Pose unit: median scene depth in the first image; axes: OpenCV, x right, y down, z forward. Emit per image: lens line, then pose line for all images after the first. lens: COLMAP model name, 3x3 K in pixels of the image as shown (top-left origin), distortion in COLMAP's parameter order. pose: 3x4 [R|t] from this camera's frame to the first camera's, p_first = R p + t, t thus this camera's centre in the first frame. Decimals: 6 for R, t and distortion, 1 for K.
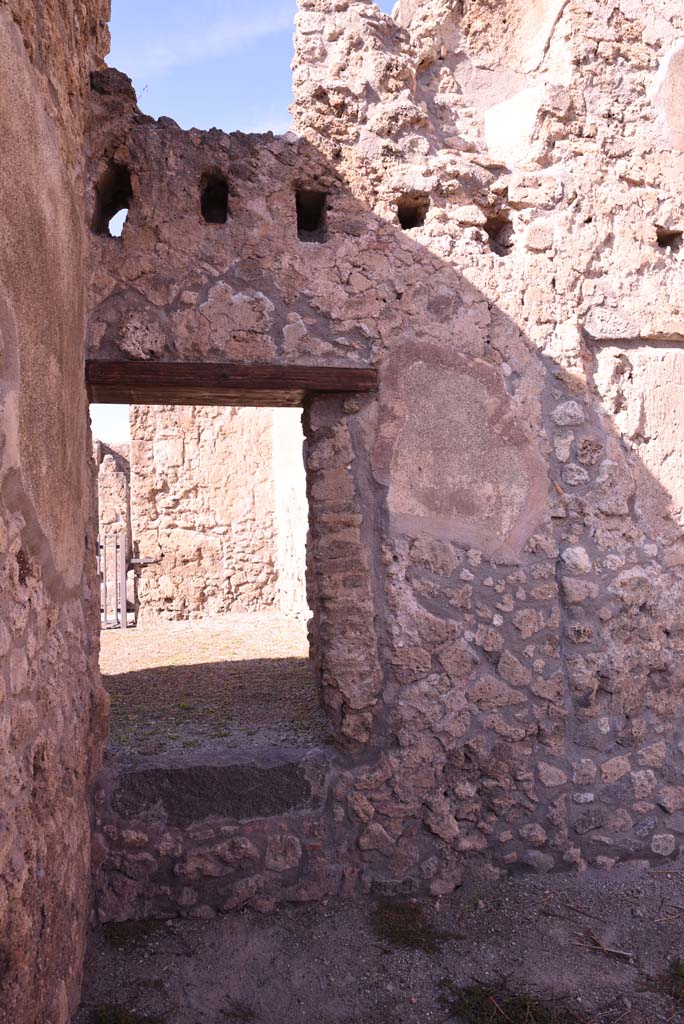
lens RADIAL K [[698.3, 0, 341.1], [0, 698.3, 508.9], [0, 0, 1]] dist [-0.132761, 0.093350]
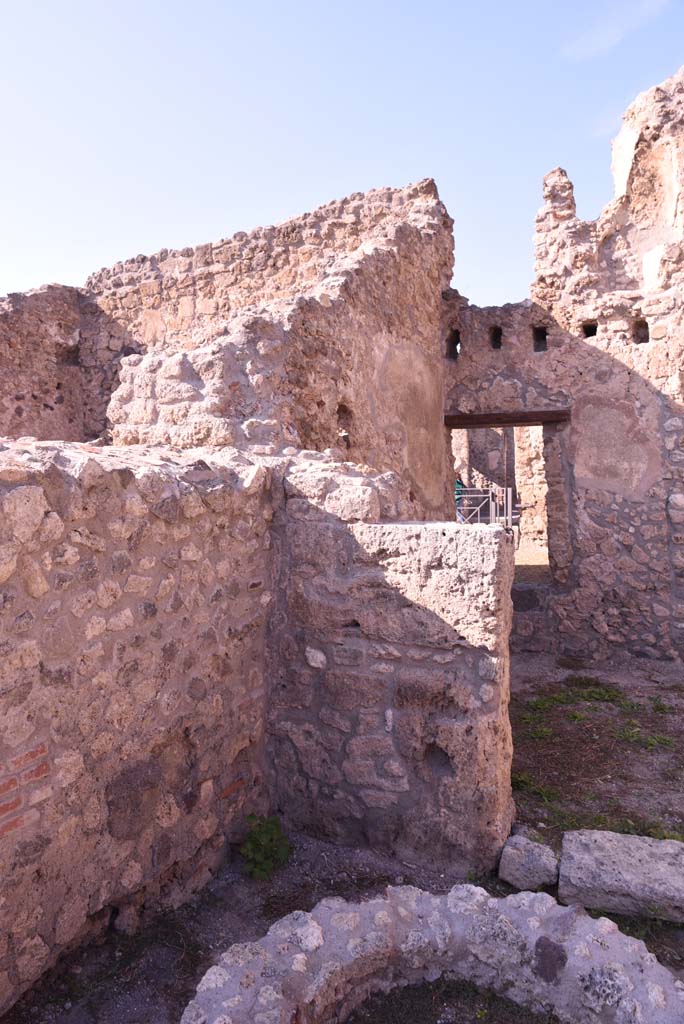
lens RADIAL K [[698.3, 0, 335.4], [0, 698.3, 509.2], [0, 0, 1]] dist [-0.132761, 0.093350]
pose [[0.797096, 0.018729, -0.603562, 0.751791], [0.020444, 0.998109, 0.057972, -0.033089], [0.603507, -0.058548, 0.795205, -1.126490]]
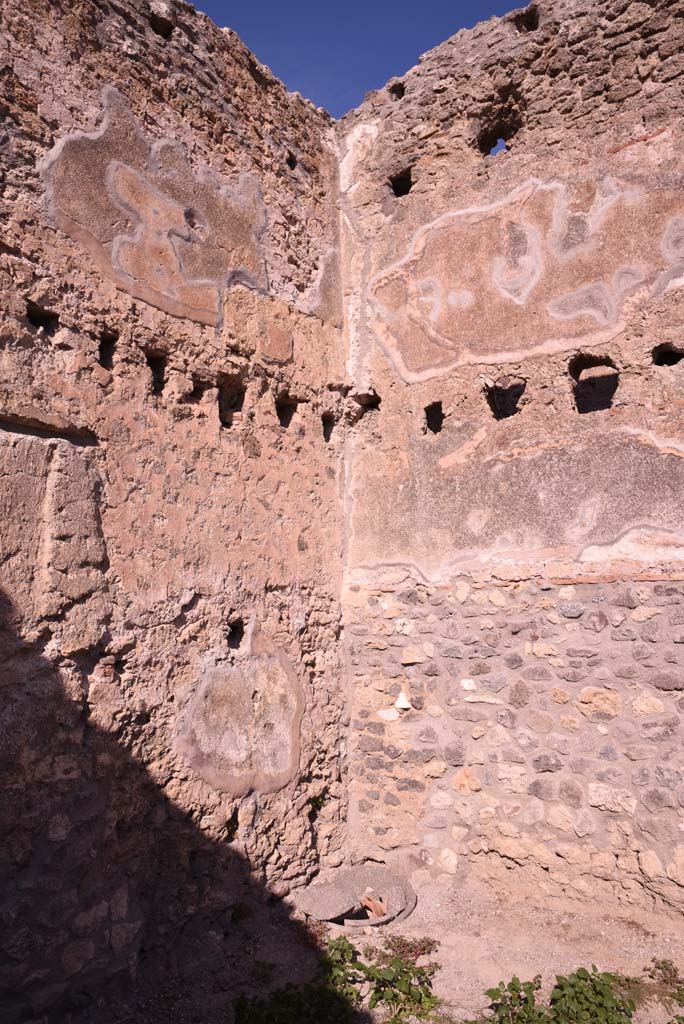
lens RADIAL K [[698.3, 0, 344.6], [0, 698.3, 509.0], [0, 0, 1]] dist [-0.132761, 0.093350]
pose [[0.758724, 0.112833, 0.641565, 0.263939], [-0.012554, 0.987234, -0.158780, -0.005085], [-0.651291, 0.112416, 0.750455, 0.076334]]
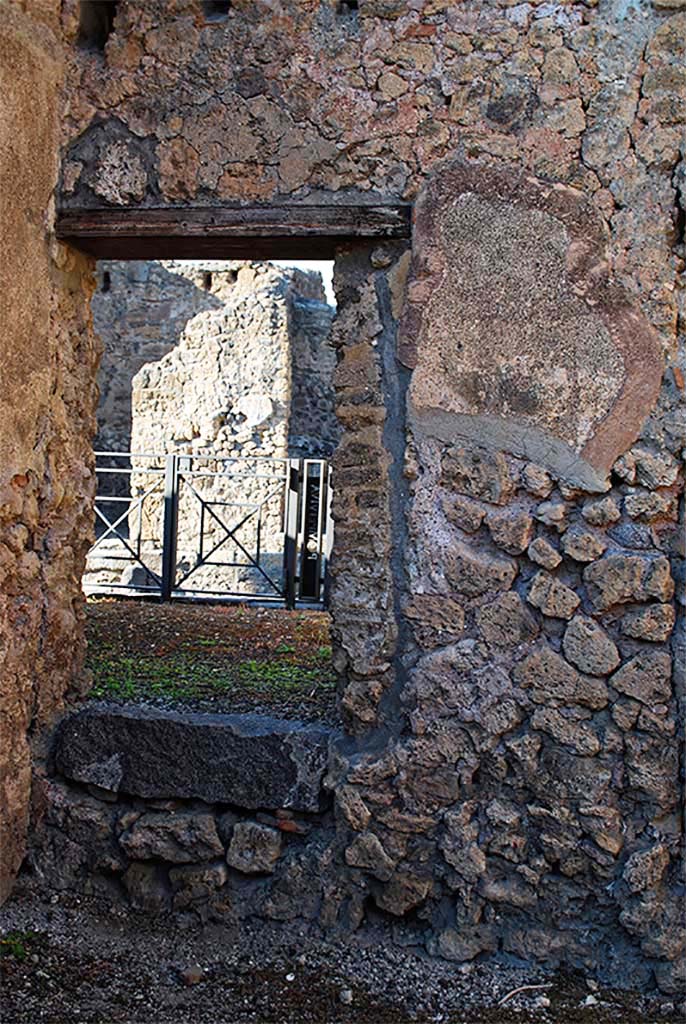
lens RADIAL K [[1354.0, 0, 338.7], [0, 1354.0, 508.1], [0, 0, 1]] dist [-0.133562, 0.000000]
pose [[0.893598, 0.063251, -0.444389, 0.616246], [-0.045285, 0.997674, 0.050941, 0.042145], [0.446578, -0.025396, 0.894384, -0.279784]]
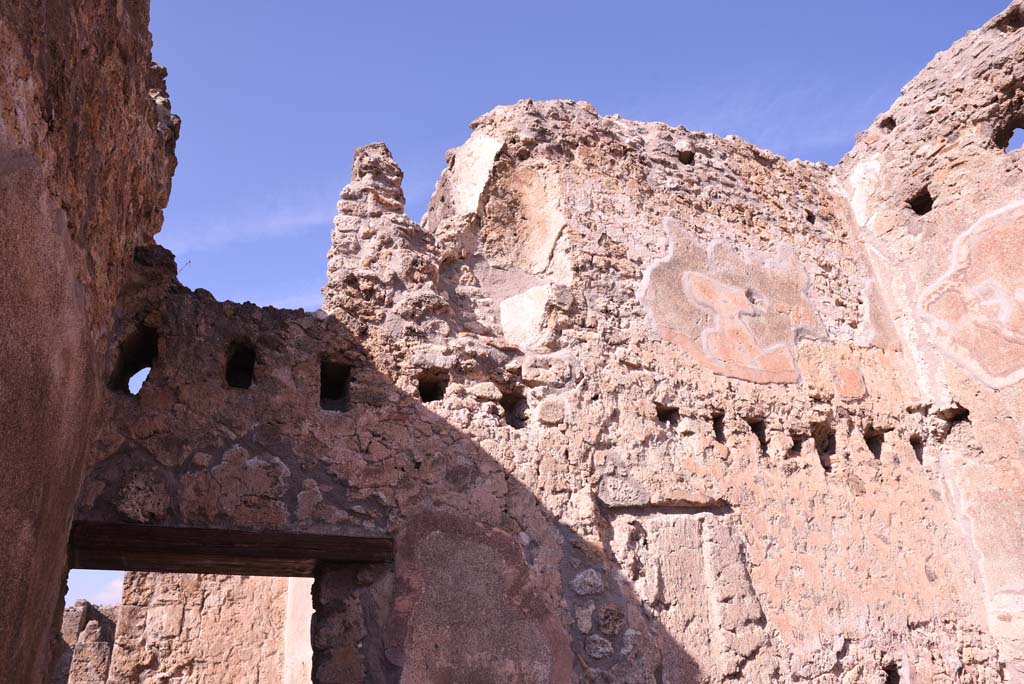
lens RADIAL K [[698.3, 0, 509.6], [0, 698.3, 345.4], [0, 0, 1]] dist [-0.132761, 0.093350]
pose [[0.980793, 0.053731, 0.187504, 0.015937], [0.034535, 0.898284, -0.438055, -0.015719], [-0.191969, 0.436117, 0.879176, 0.000463]]
